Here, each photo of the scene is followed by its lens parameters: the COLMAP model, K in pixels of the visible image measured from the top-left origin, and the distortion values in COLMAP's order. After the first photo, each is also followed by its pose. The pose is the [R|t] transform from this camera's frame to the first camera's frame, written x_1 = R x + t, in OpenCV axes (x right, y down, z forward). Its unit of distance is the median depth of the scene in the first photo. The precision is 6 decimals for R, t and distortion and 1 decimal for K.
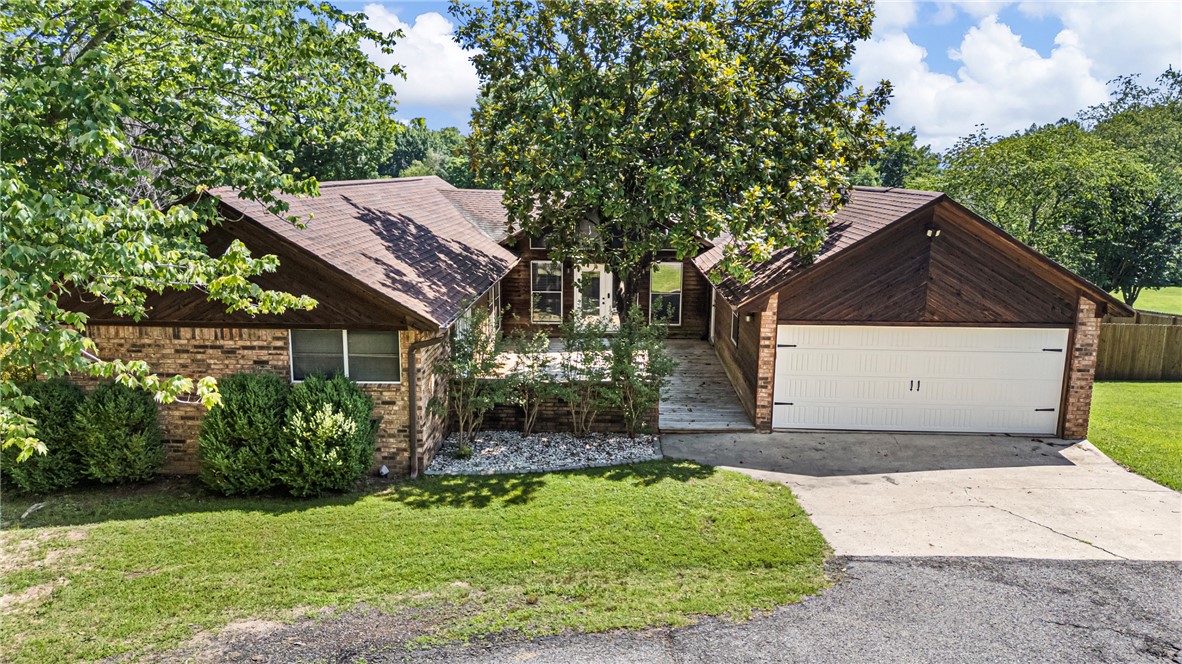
lens RADIAL K [[897.5, 0, 591.0], [0, 897.5, 332.0], [0, 0, 1]] dist [0.082806, -0.102264]
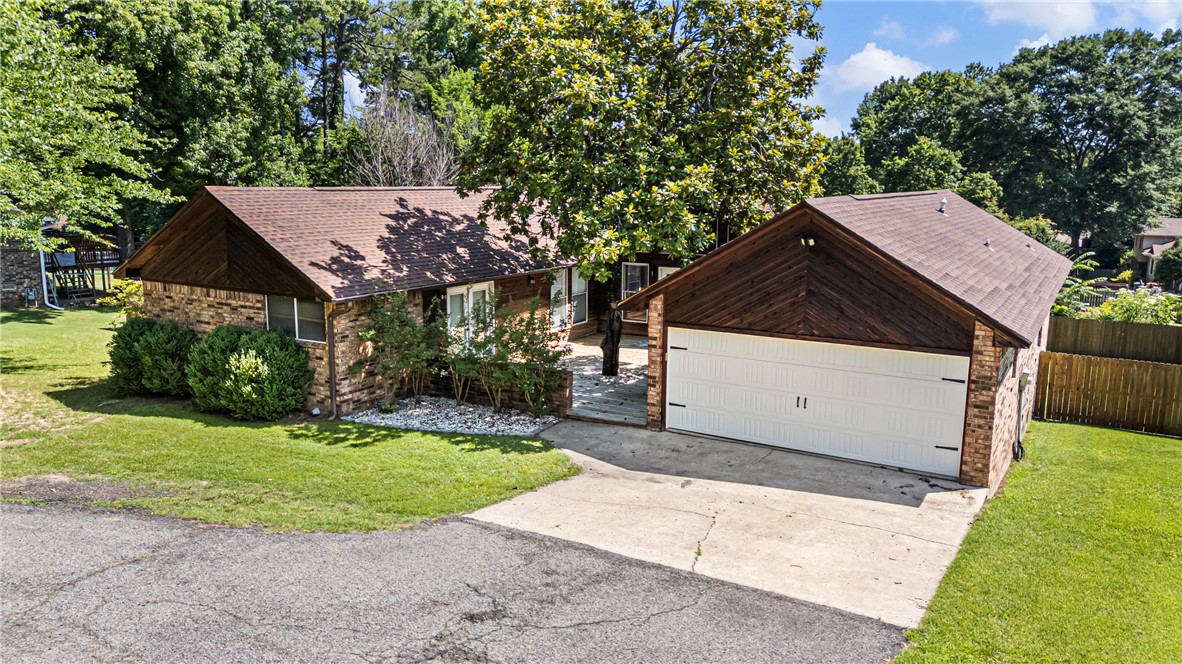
lens RADIAL K [[897.5, 0, 591.0], [0, 897.5, 332.0], [0, 0, 1]] dist [0.082806, -0.102264]
pose [[0.870787, 0.082490, -0.484692, 0.705279], [-0.089983, 0.995912, 0.007832, -0.002219], [0.483357, 0.036794, 0.874650, 0.071832]]
